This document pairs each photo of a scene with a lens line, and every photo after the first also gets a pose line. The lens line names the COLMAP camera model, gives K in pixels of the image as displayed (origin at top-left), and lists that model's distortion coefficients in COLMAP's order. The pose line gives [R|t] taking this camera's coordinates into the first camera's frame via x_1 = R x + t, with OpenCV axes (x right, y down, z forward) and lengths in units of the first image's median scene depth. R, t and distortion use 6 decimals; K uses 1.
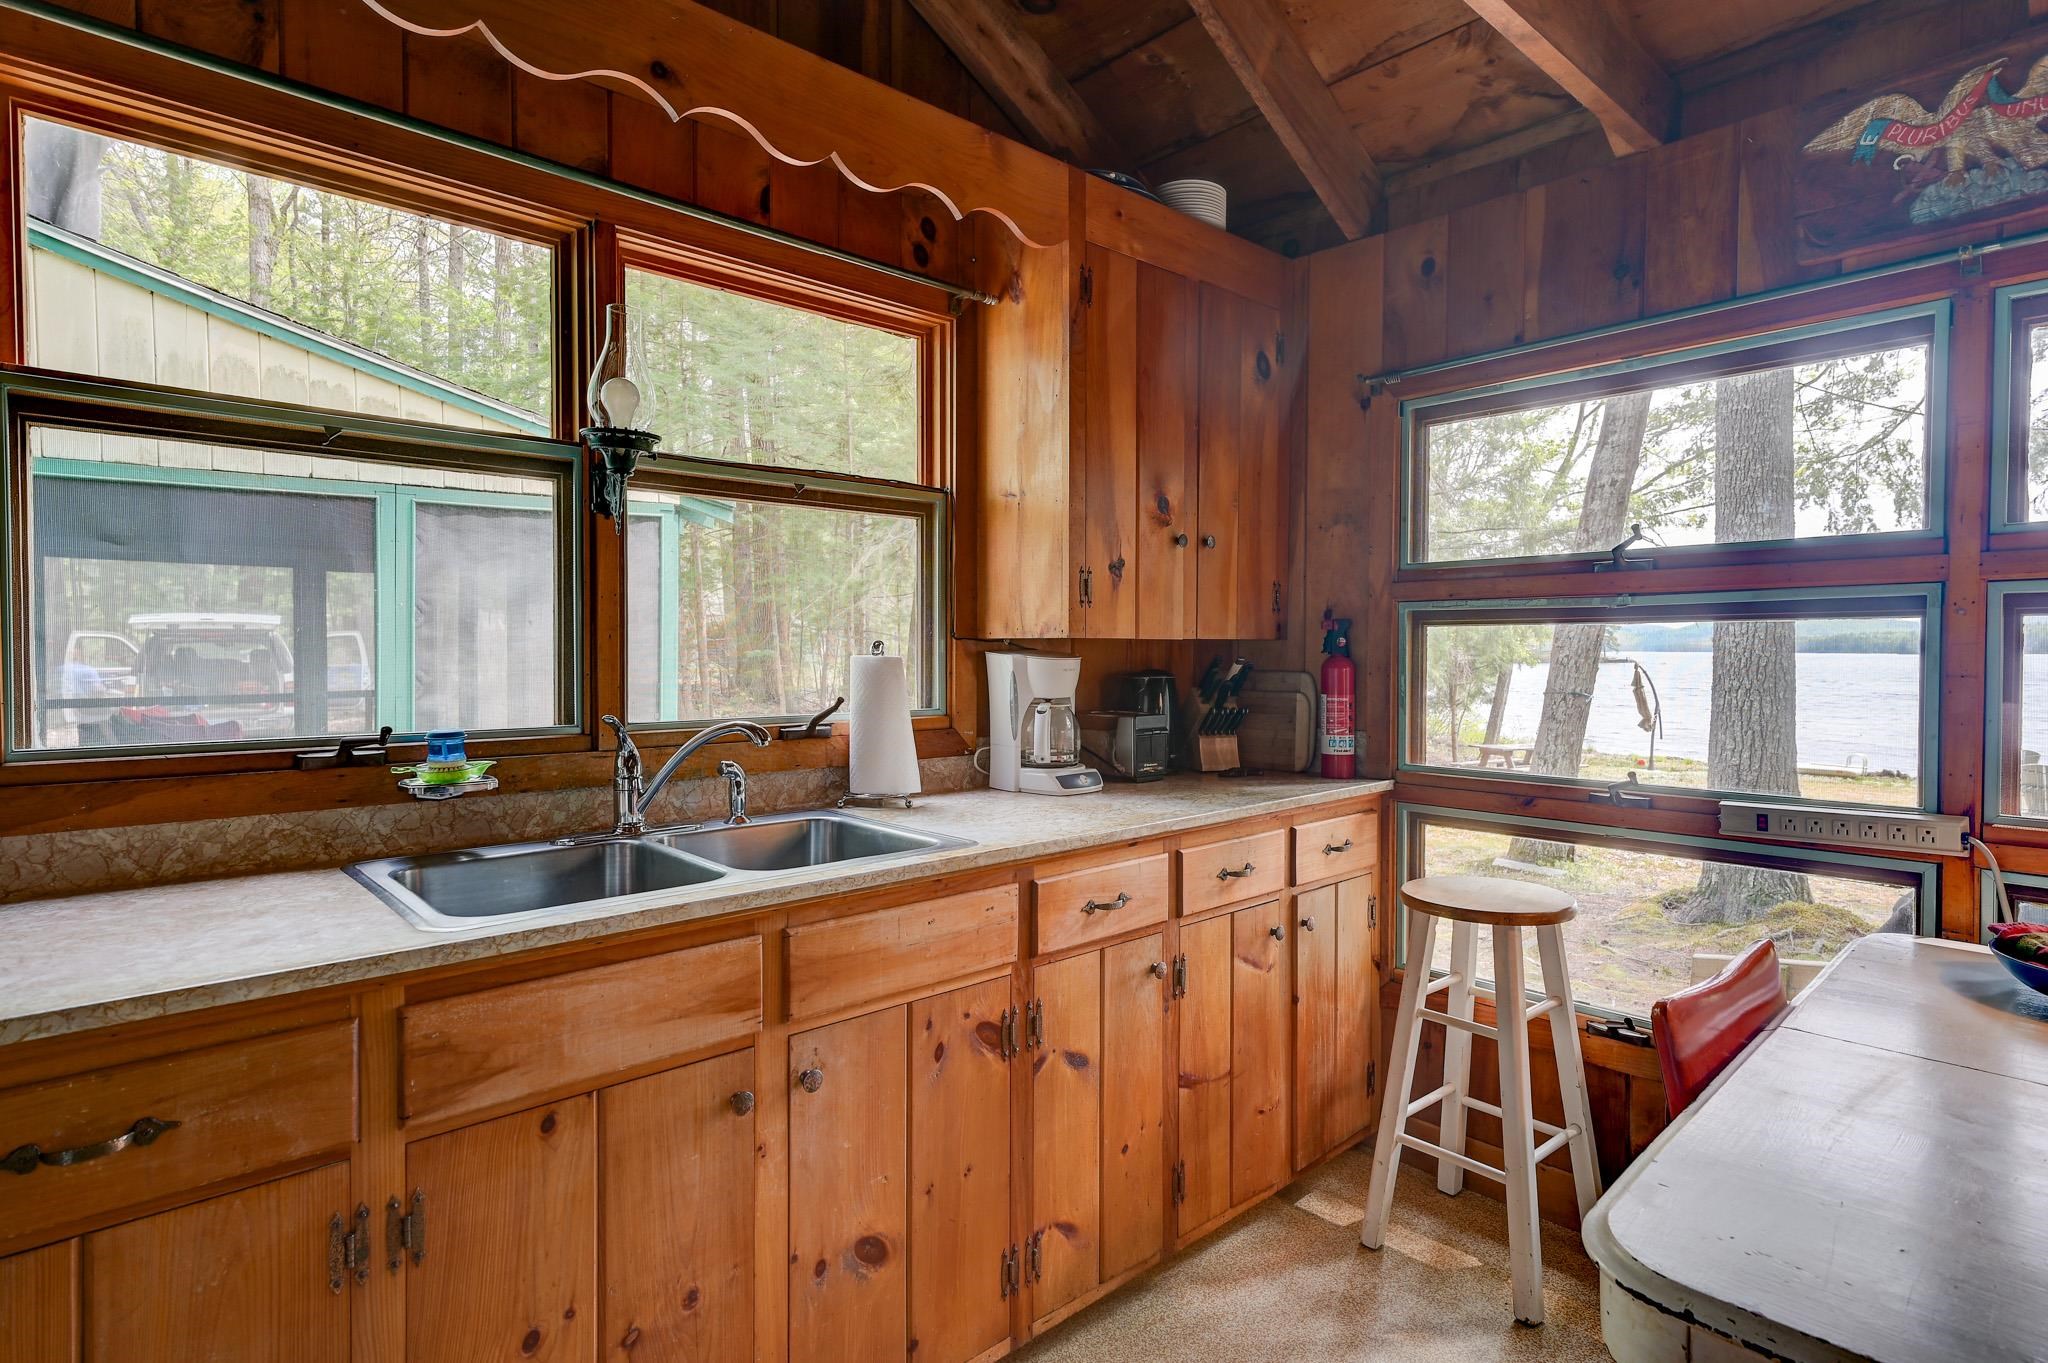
lens RADIAL K [[1039.7, 0, 1028.3], [0, 1039.7, 684.0], [0, 0, 1]] dist [0.010755, -0.000406]
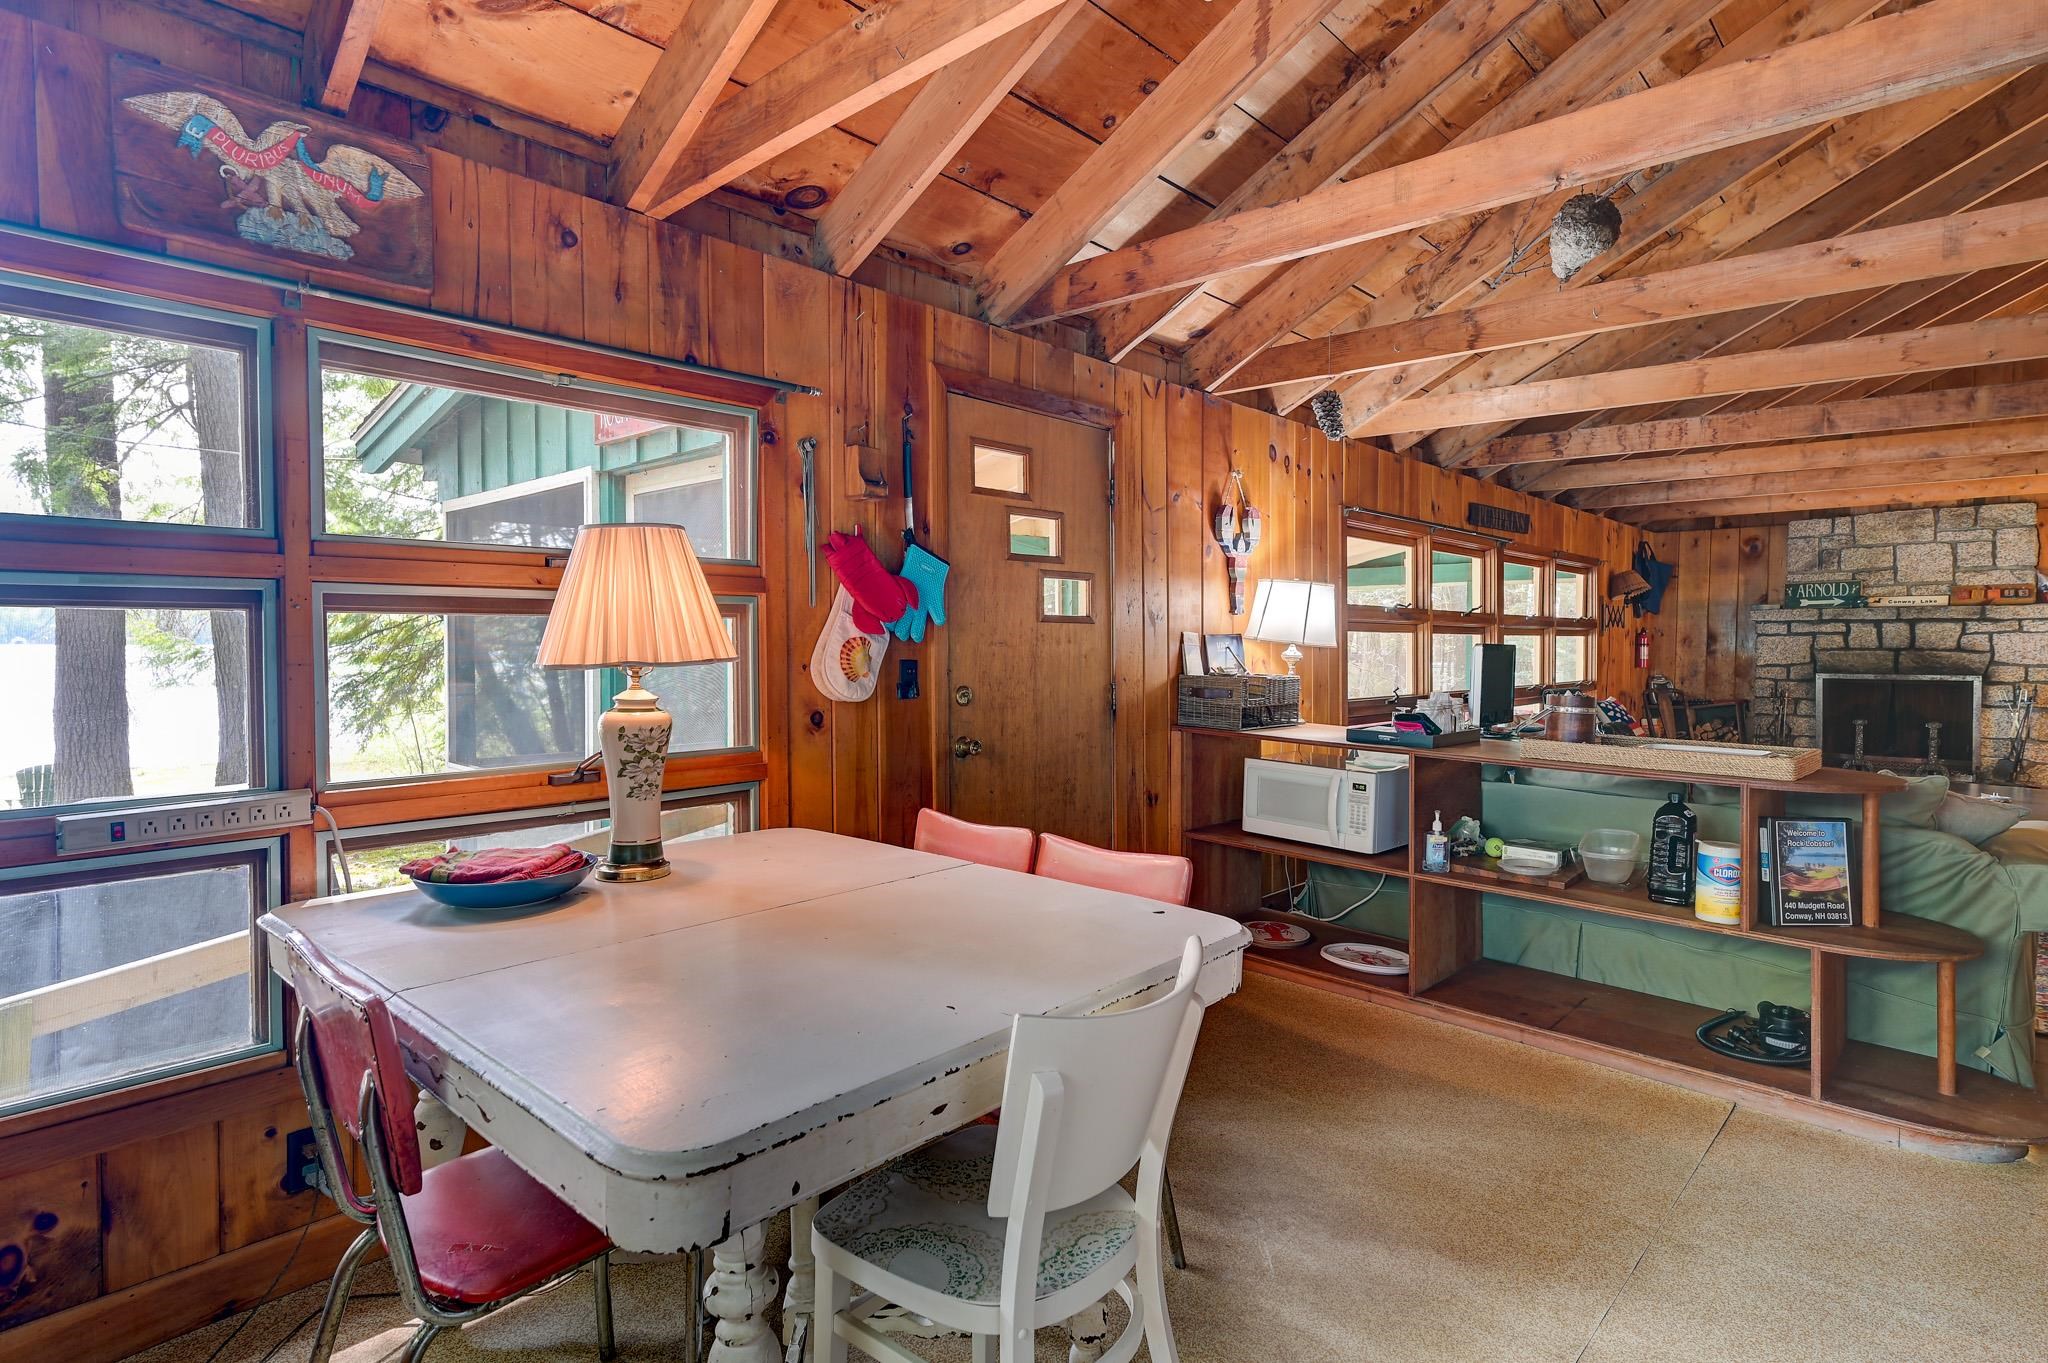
lens RADIAL K [[1039.7, 0, 1032.5], [0, 1039.7, 676.3], [0, 0, 1]] dist [0.010755, -0.000406]
pose [[-0.075750, -0.036697, 0.996451, -0.267185], [0.030635, 0.998765, 0.039111, -0.013660], [-0.996656, 0.033489, -0.074533, 0.285060]]
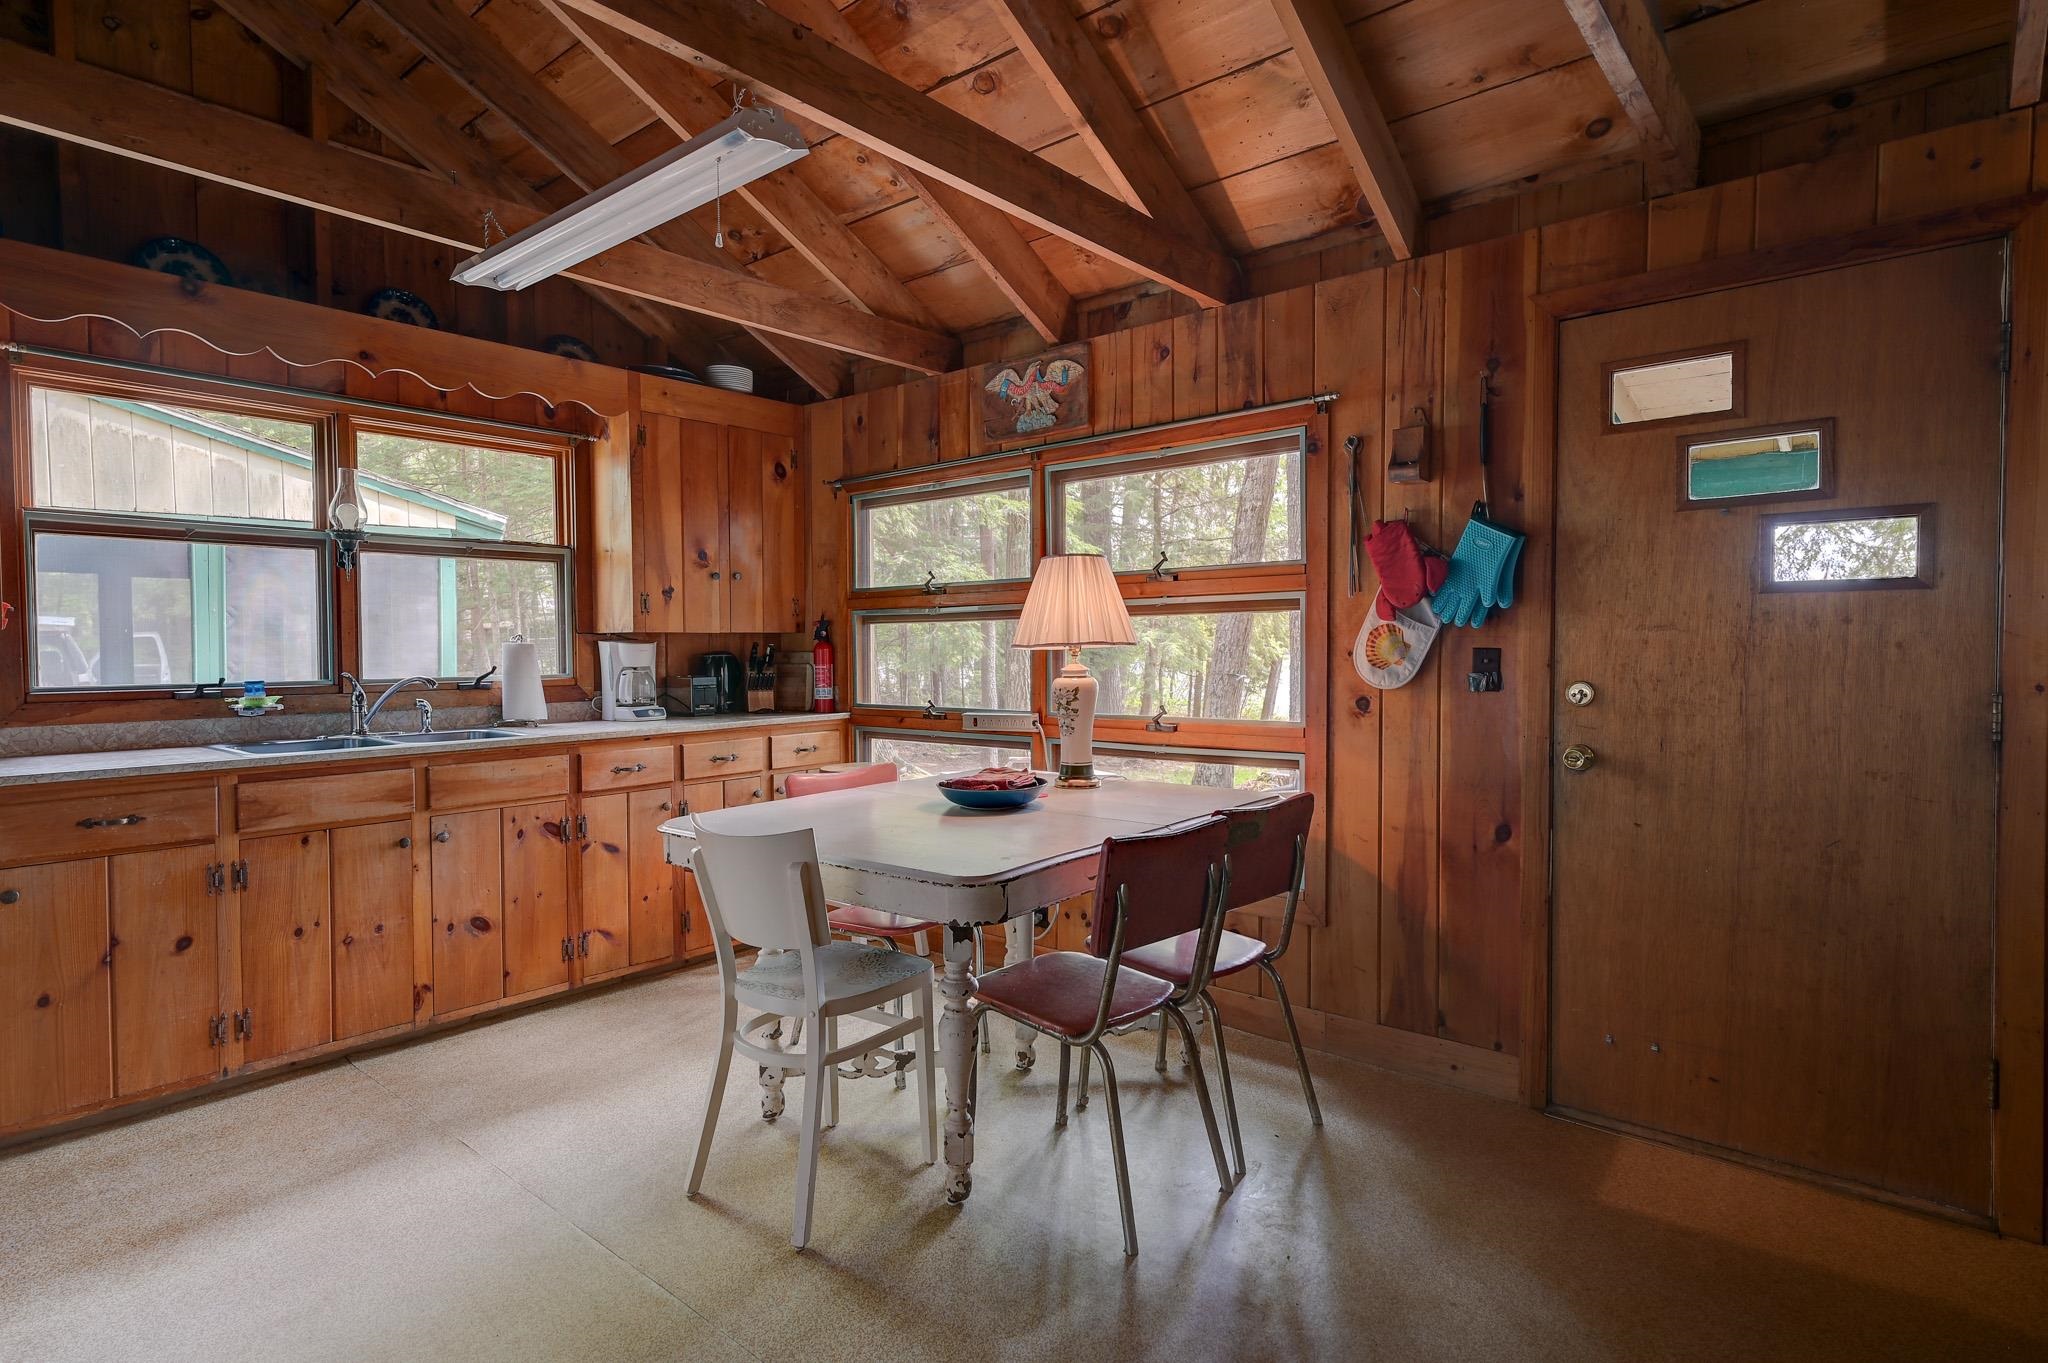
lens RADIAL K [[1035.3, 0, 1027.4], [0, 1035.3, 679.0], [0, 0, 1]] dist [0.010469, 0.002762]
pose [[0.991400, -0.013583, 0.130163, 0.555251], [0.013677, 0.999906, 0.000175, 0.052962], [-0.130153, 0.001606, 0.991493, -1.001018]]
